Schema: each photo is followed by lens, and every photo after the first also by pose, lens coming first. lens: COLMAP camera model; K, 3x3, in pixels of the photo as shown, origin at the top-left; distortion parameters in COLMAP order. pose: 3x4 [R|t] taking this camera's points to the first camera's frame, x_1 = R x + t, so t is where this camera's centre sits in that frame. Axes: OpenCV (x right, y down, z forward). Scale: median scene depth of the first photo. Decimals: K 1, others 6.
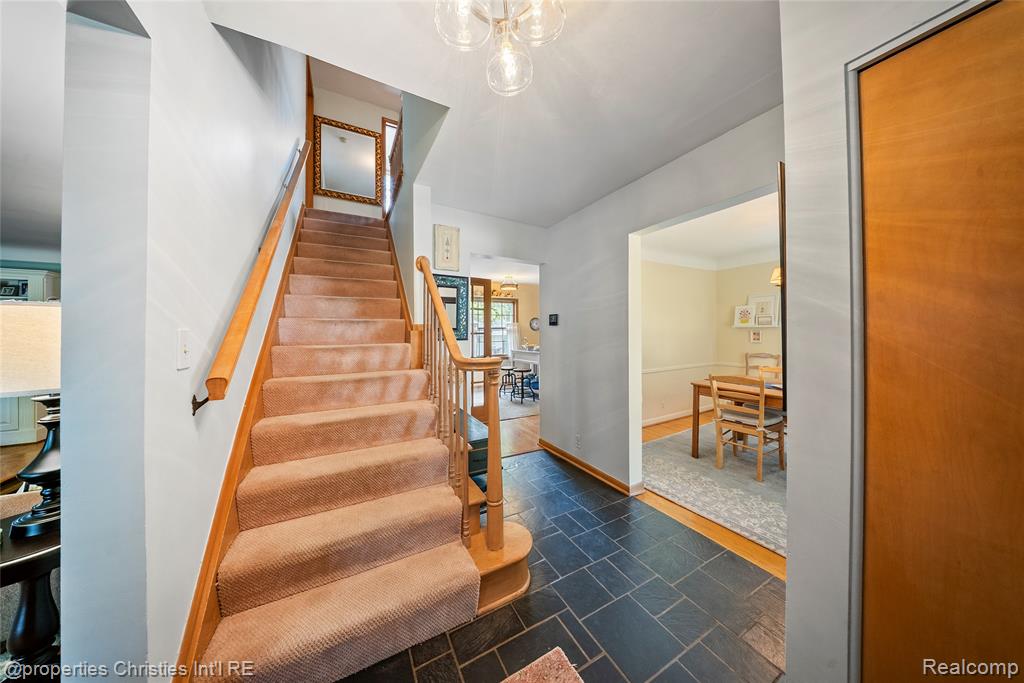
lens RADIAL K [[309.8, 0, 513.4], [0, 309.8, 330.9], [0, 0, 1]] dist [-0.000401, -0.000034]
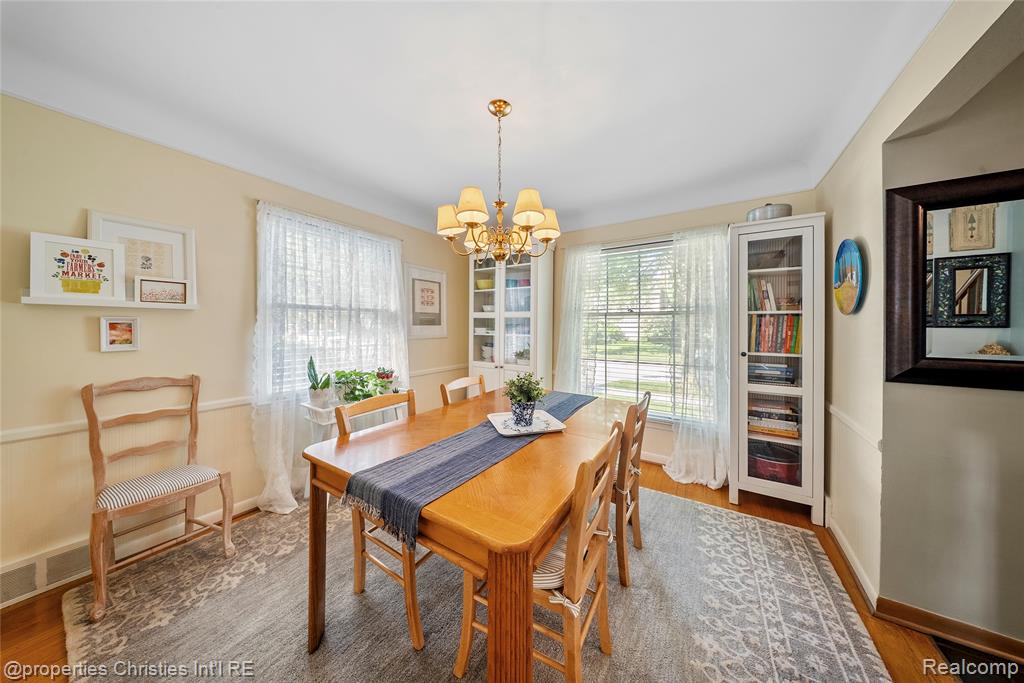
lens RADIAL K [[308.8, 0, 512.1], [0, 308.8, 324.7], [0, 0, 1]] dist [-0.000540, -0.000071]
pose [[-0.461810, 0.002779, 0.886974, 0.259772], [-0.003891, 0.999979, -0.005159, 0.007829], [-0.886970, -0.005834, -0.461790, 0.752332]]
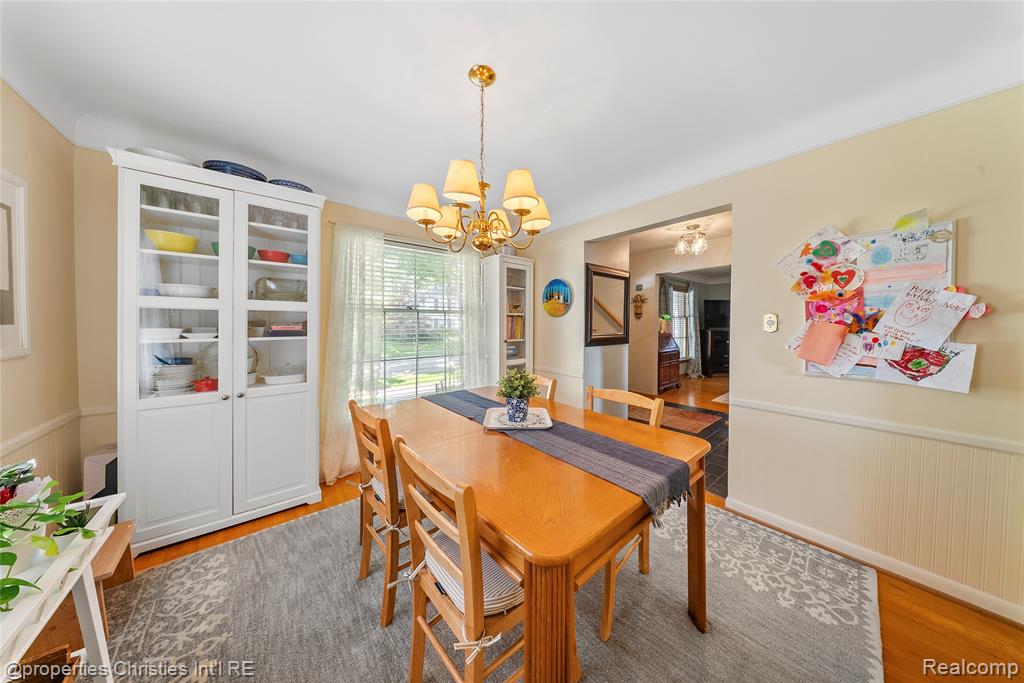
lens RADIAL K [[303.5, 0, 526.4], [0, 303.5, 326.5], [0, 0, 1]] dist [-0.000788, -0.000050]
pose [[-0.979311, 0.006019, -0.202273, 0.599720], [0.003679, 0.999922, 0.011945, 0.006654], [0.202329, 0.010954, -0.979256, 0.910384]]
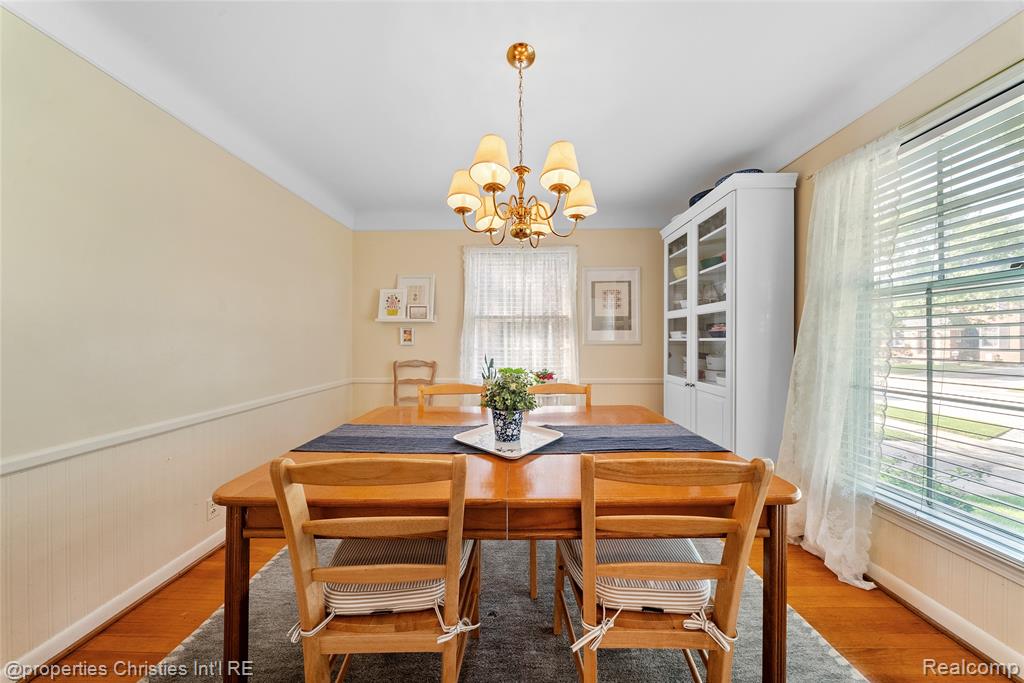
lens RADIAL K [[298.6, 0, 514.4], [0, 298.6, 340.0], [0, 0, 1]] dist [-0.000254, -0.000051]
pose [[0.506699, 0.005888, 0.862103, 0.333821], [0.000207, 0.999976, -0.006951, 0.031118], [-0.862123, 0.003700, 0.506686, 0.458910]]
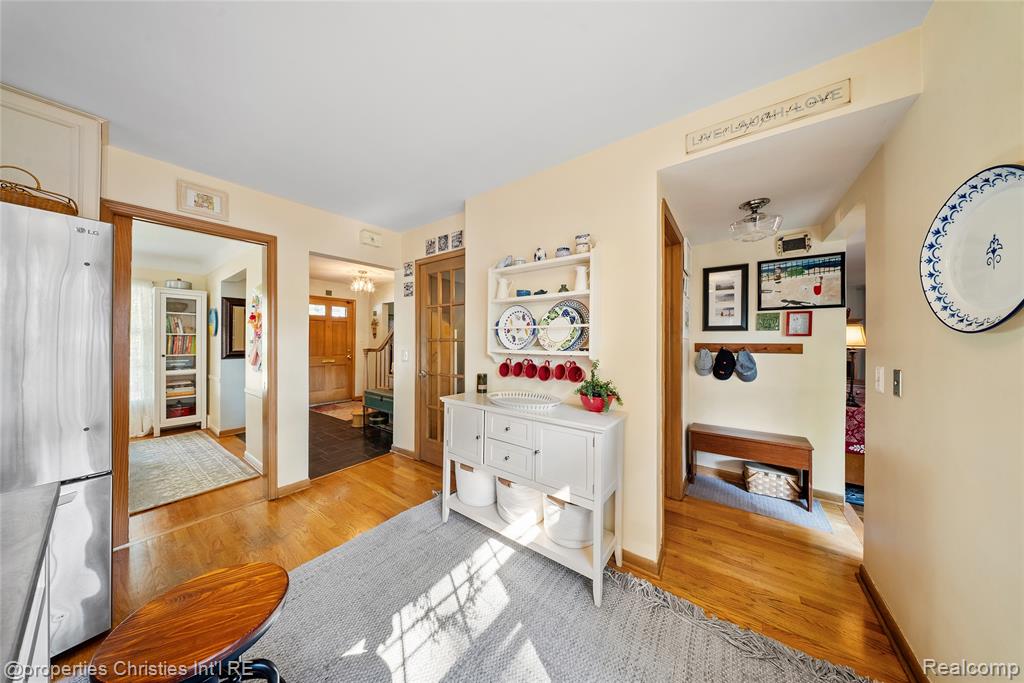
lens RADIAL K [[298.6, 0, 514.4], [0, 298.6, 340.0], [0, 0, 1]] dist [-0.000254, -0.000051]
pose [[-0.908320, -0.000288, -0.418277, -0.042891], [0.001914, 0.999986, -0.004845, 0.008935], [0.418272, -0.005202, -0.908307, 1.421569]]
